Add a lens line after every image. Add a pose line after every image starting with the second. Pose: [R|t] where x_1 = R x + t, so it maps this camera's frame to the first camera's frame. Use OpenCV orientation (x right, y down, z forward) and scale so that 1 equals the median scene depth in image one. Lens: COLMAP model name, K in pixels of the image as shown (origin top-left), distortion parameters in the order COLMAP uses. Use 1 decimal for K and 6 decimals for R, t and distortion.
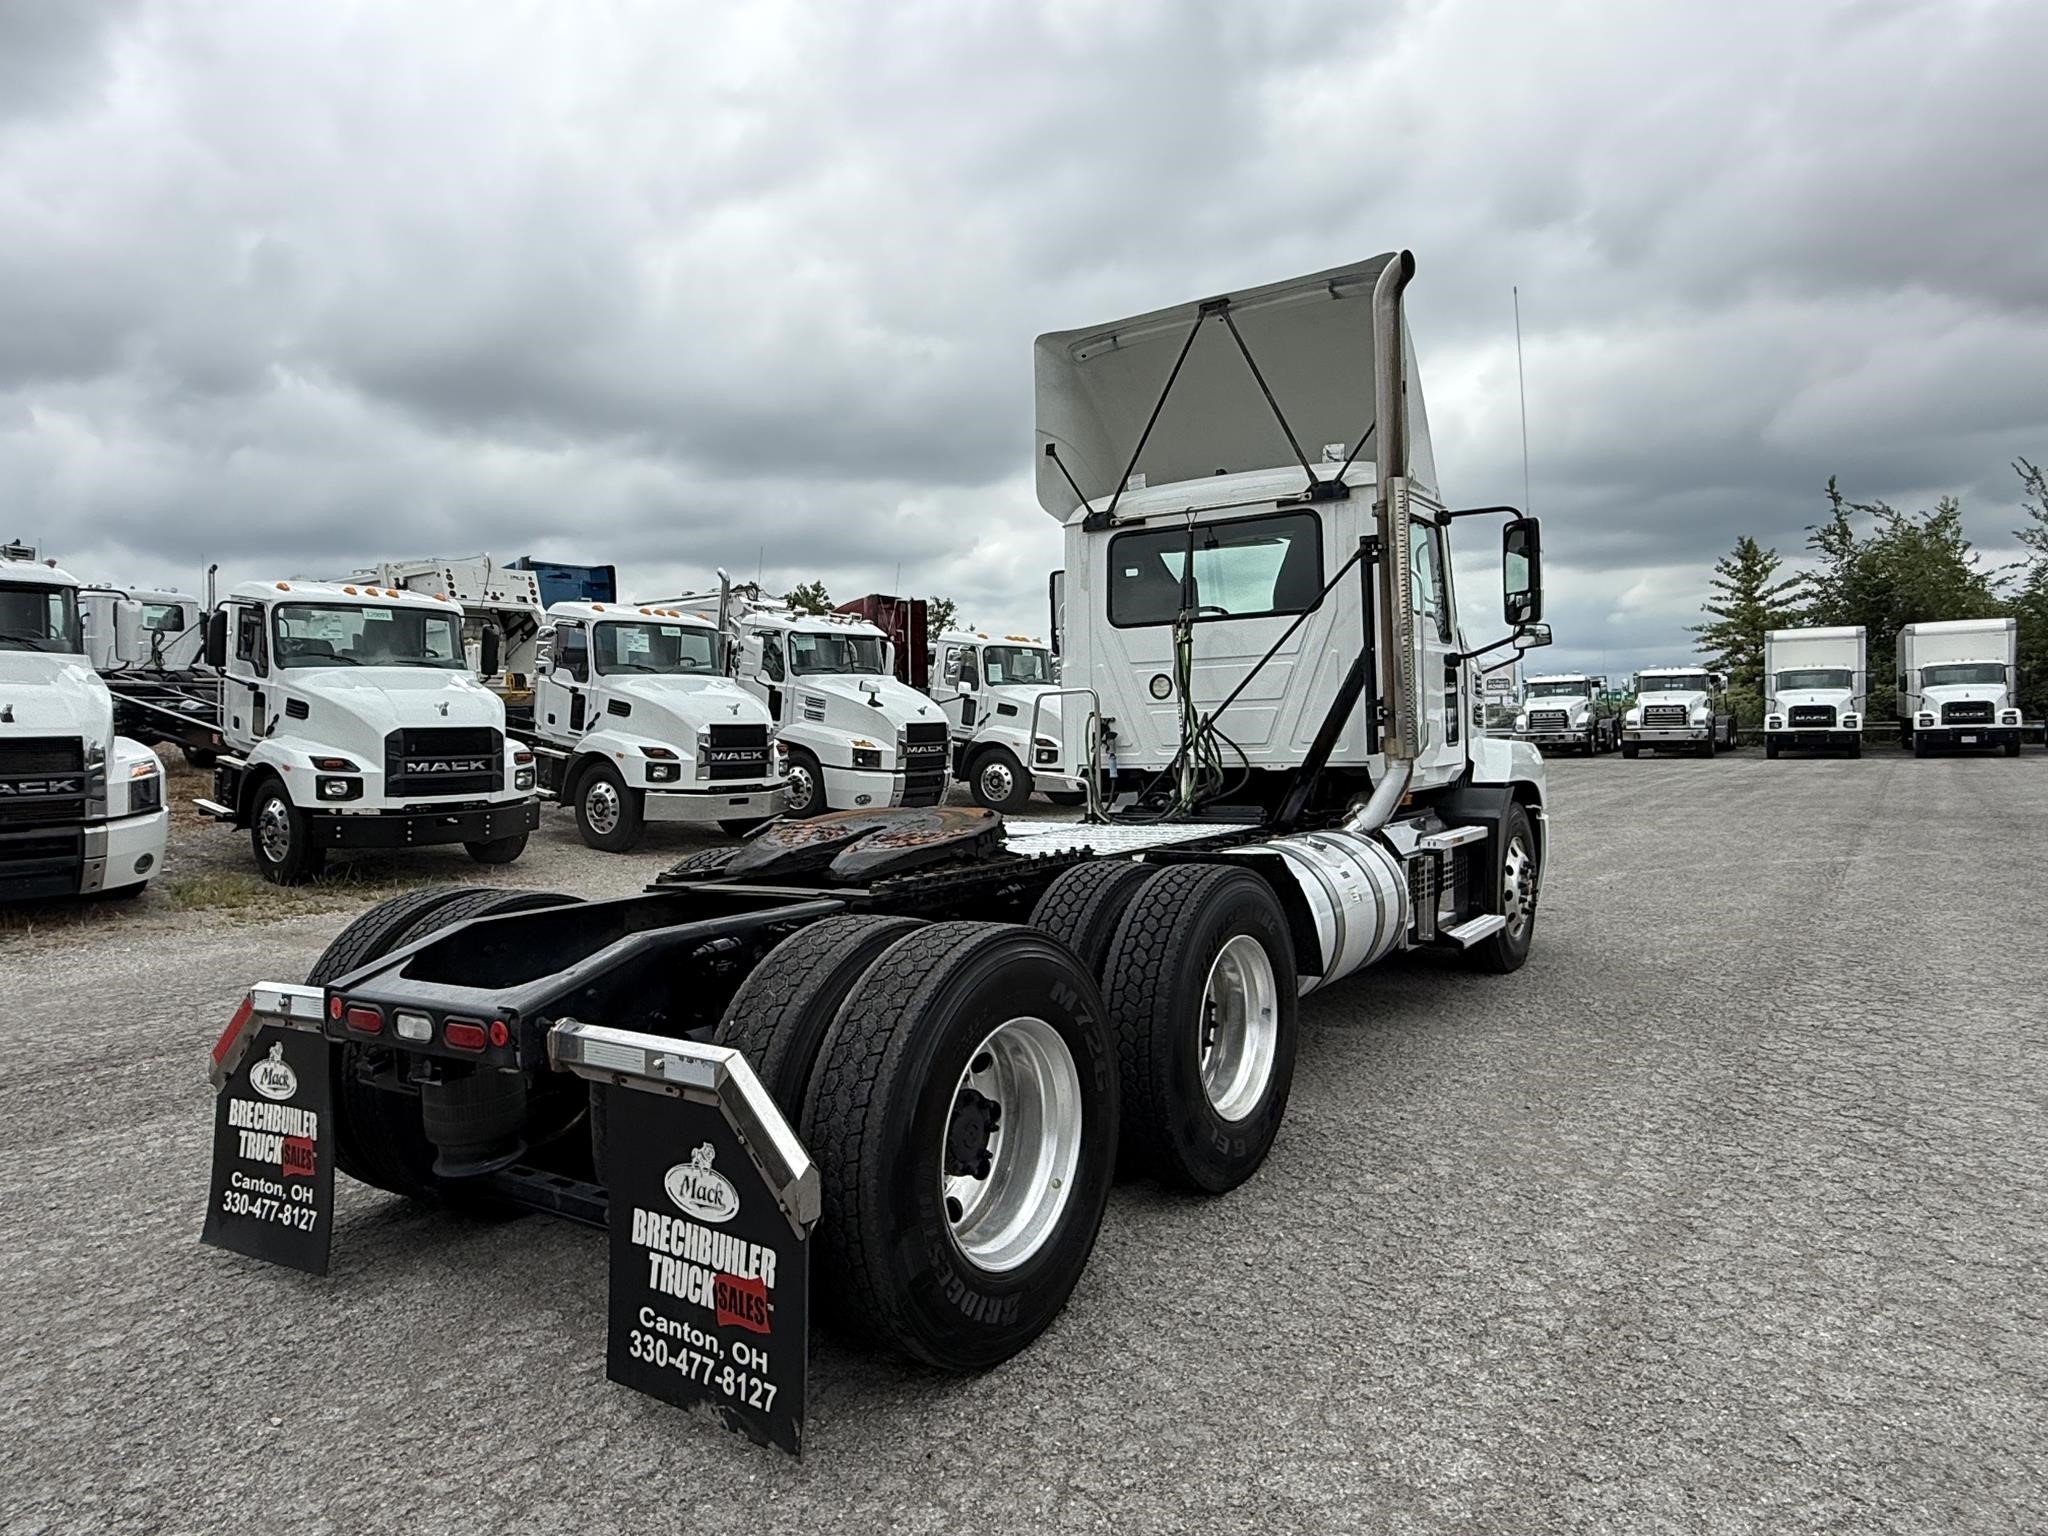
lens RADIAL K [[1484.0, 0, 1007.0], [0, 1484.0, 774.9], [0, 0, 1]] dist [0.013736, 0.003598]
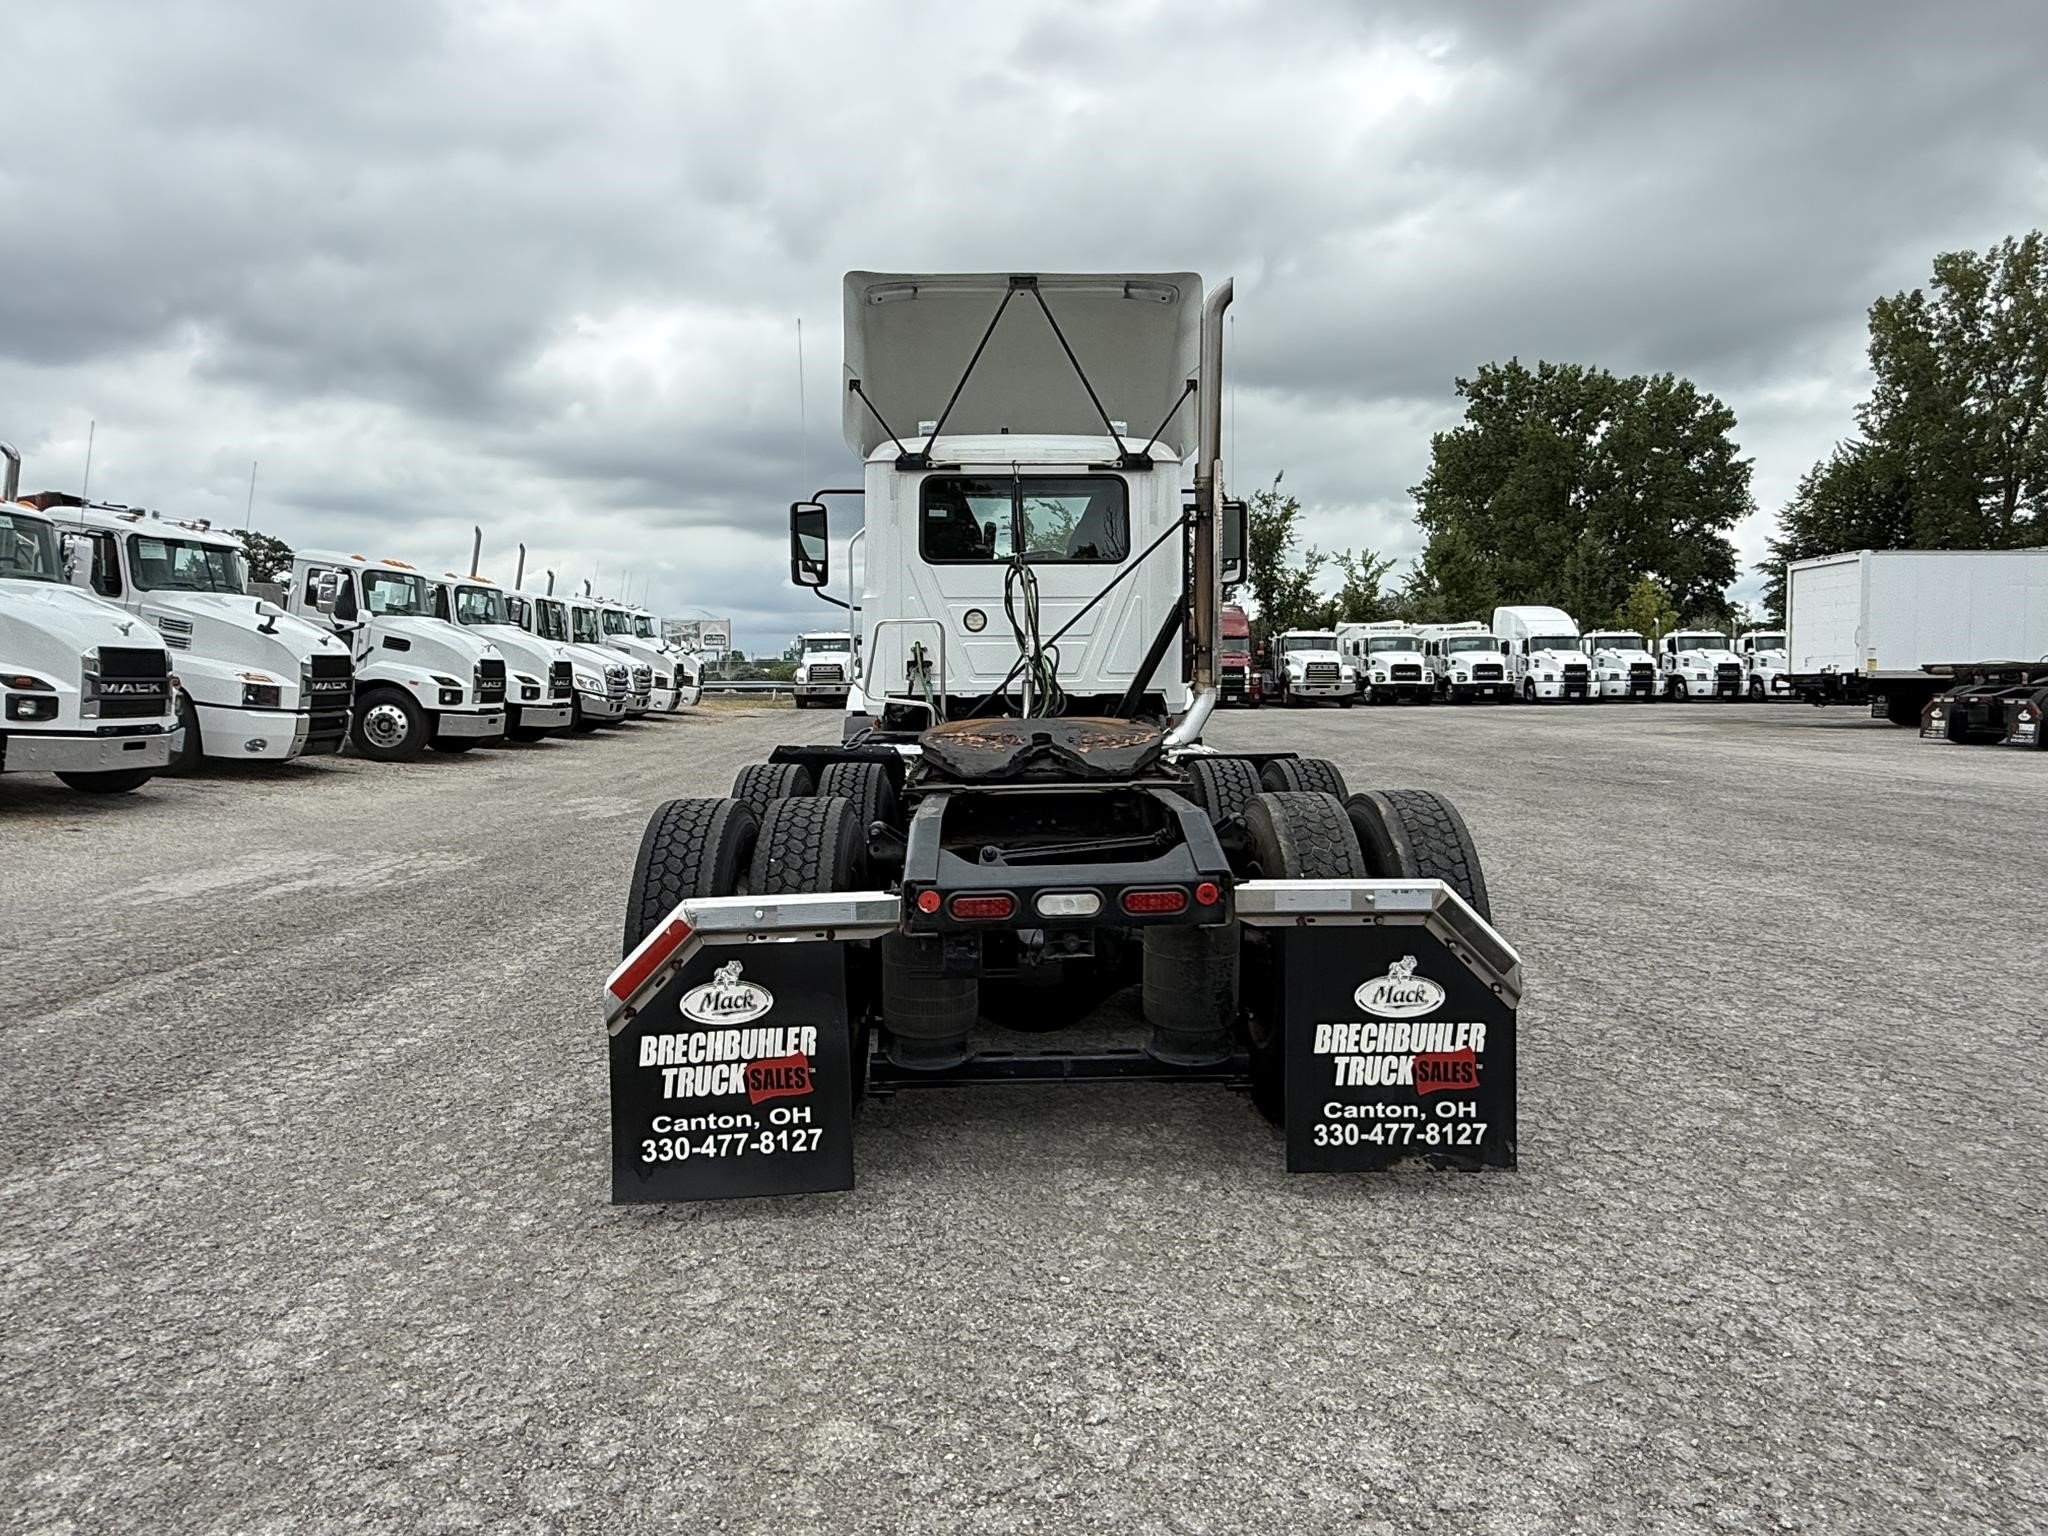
lens RADIAL K [[1531.6, 0, 997.6], [0, 1531.6, 821.8], [0, 0, 1]] dist [0.046336, -0.038825]
pose [[0.742749, -0.041418, 0.668288, -0.677724], [0.008194, 0.998572, 0.052781, 0.031665], [-0.669520, -0.033728, 0.742028, 0.136489]]
